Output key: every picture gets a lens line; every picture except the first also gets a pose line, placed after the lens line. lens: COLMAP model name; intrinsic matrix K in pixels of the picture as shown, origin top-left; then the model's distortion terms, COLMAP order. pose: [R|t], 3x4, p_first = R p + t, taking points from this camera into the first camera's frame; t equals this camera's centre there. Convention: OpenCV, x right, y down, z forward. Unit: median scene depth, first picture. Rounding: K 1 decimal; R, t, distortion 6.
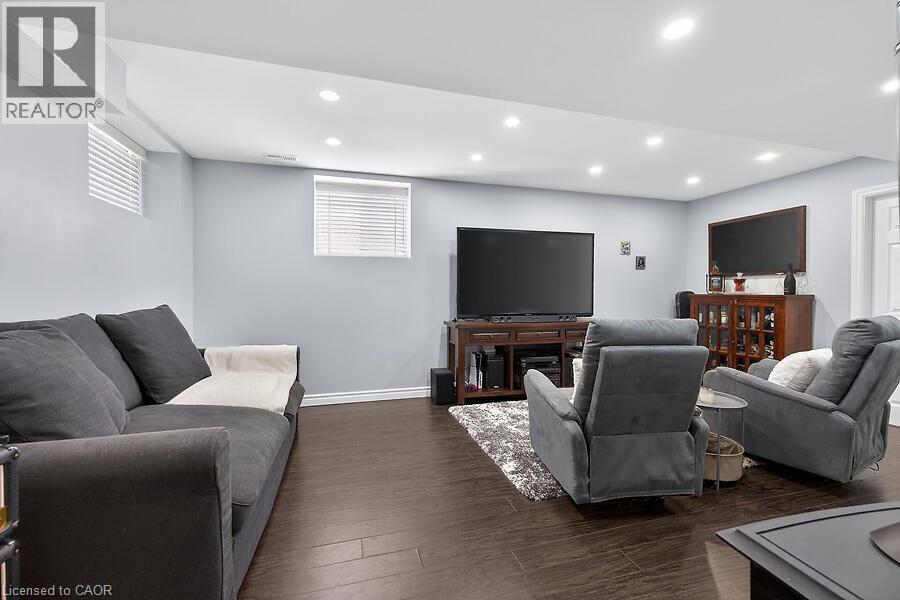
lens RADIAL K [[351.2, 0, 447.9], [0, 351.2, 293.9], [0, 0, 1]] dist [-0.002176, 0.000808]
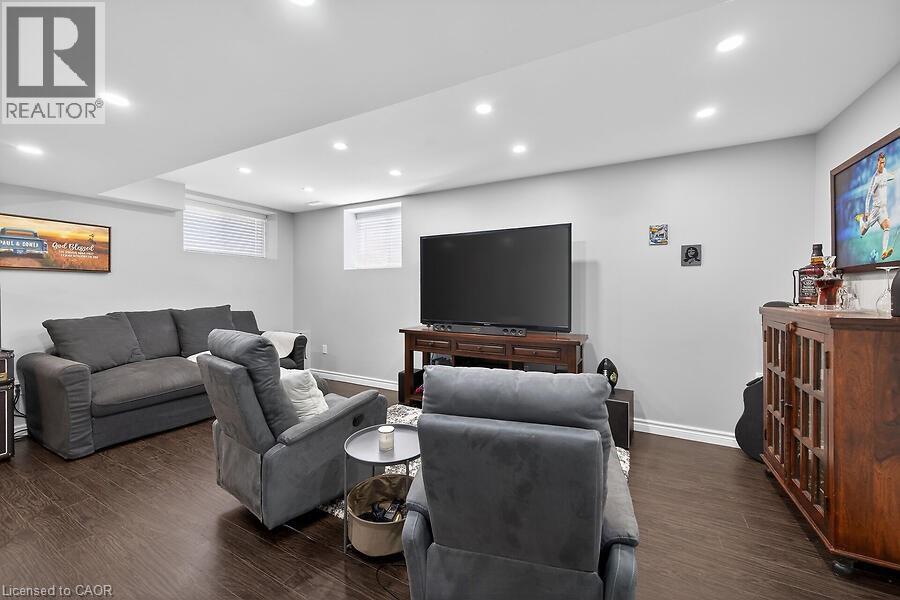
lens RADIAL K [[351.2, 0, 446.3], [0, 351.2, 292.3], [0, 0, 1]] dist [-0.002176, 0.000808]
pose [[0.724653, 0.002292, -0.689110, 0.788678], [-0.004131, 0.999991, -0.001018, -0.022516], [0.689101, 0.003585, 0.724656, 0.283219]]
